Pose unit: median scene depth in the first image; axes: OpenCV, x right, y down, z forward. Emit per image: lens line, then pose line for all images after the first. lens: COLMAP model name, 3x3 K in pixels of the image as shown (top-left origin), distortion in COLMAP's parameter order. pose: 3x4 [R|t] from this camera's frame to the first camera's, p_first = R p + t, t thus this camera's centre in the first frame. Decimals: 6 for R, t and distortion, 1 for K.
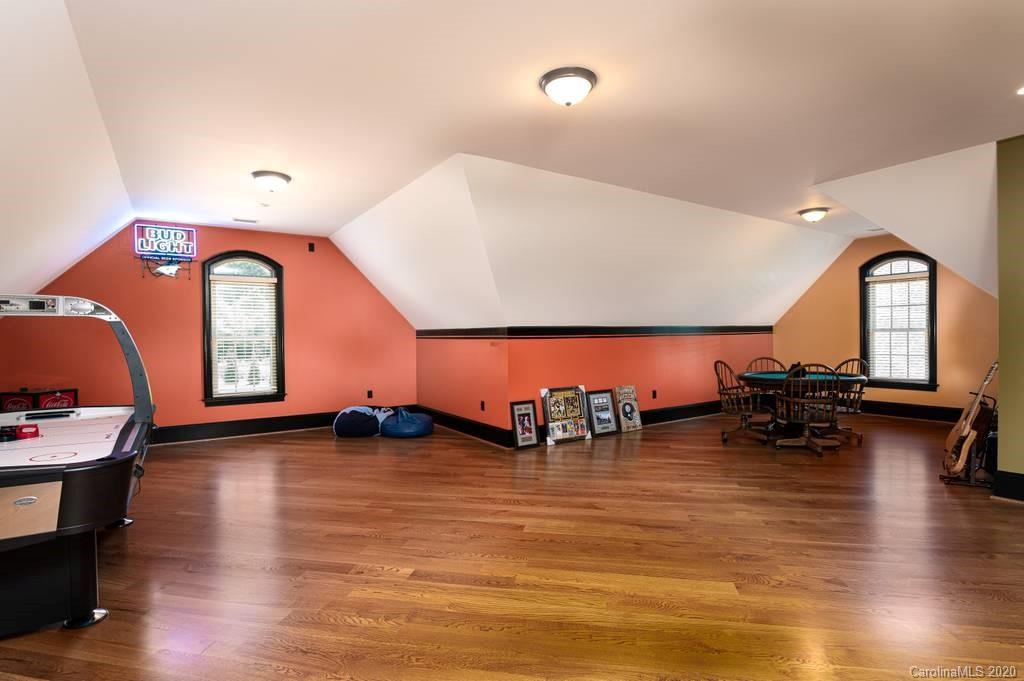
lens RADIAL K [[538.6, 0, 509.5], [0, 538.6, 340.5], [0, 0, 1]] dist [-0.001394, -0.000082]
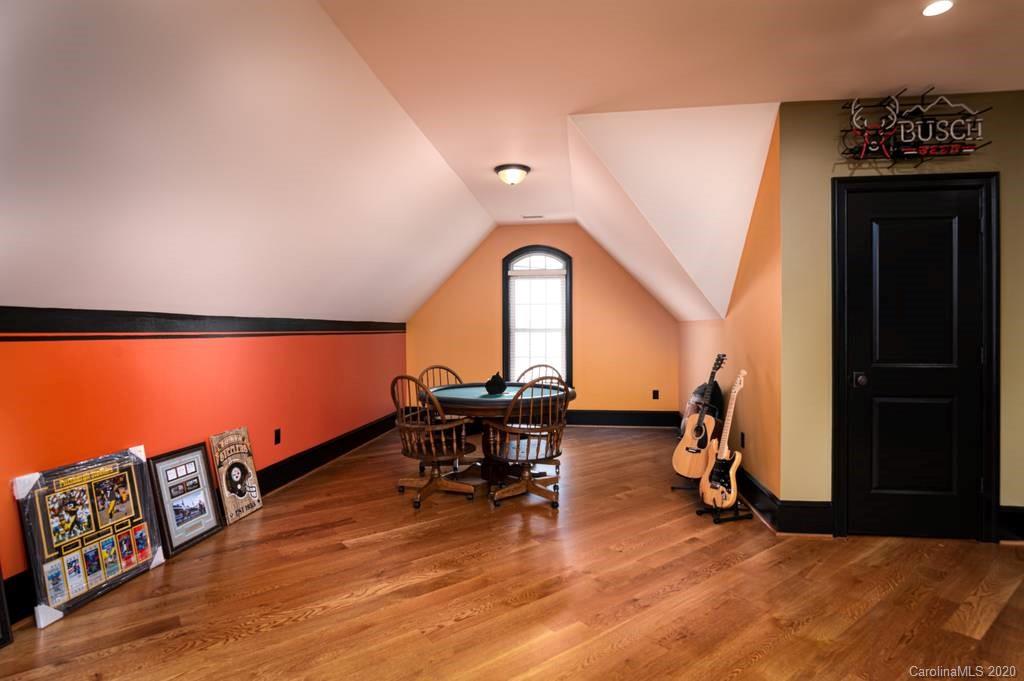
lens RADIAL K [[538.6, 0, 514.8], [0, 538.6, 334.5], [0, 0, 1]] dist [-0.001394, -0.000082]
pose [[0.673197, 0.006367, 0.739436, 0.014875], [-0.000326, 0.999965, -0.008314, -0.005075], [-0.739463, 0.005356, 0.673176, 0.466215]]
